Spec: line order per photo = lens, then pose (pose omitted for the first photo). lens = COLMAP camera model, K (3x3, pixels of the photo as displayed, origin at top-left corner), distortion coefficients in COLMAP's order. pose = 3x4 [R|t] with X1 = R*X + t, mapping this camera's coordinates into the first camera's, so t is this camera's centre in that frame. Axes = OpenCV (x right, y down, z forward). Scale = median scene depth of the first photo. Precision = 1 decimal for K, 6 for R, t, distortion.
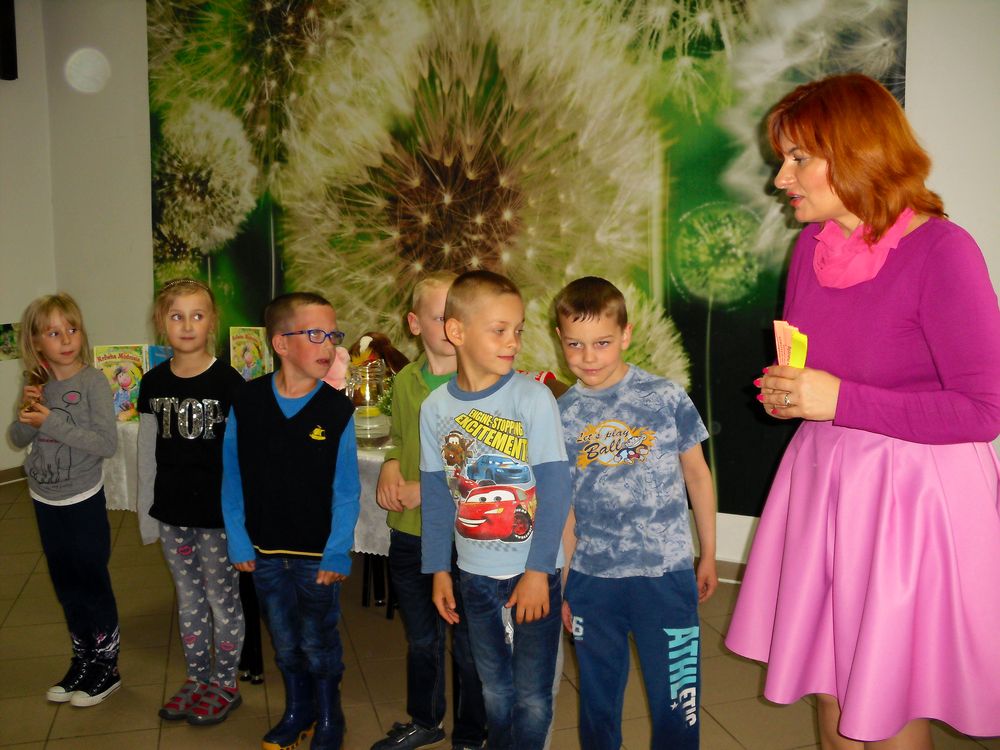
lens RADIAL K [[1019.9, 0, 500.0], [0, 1019.9, 375.0], [0, 0, 1]] dist [-0.213760, 0.184756]
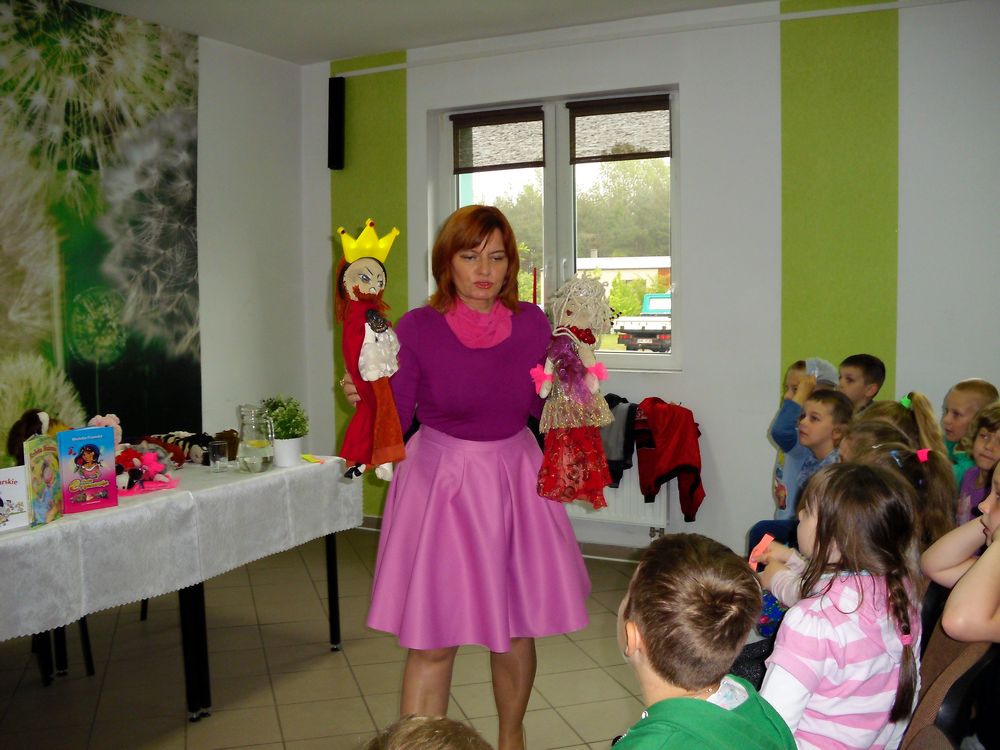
lens RADIAL K [[1019.9, 0, 500.0], [0, 1019.9, 375.0], [0, 0, 1]] dist [-0.213760, 0.184756]
pose [[-0.039411, -0.064373, 0.997147, -1.061318], [0.148117, 0.986522, 0.069541, -0.070509], [-0.988184, 0.150435, -0.029345, 0.534148]]
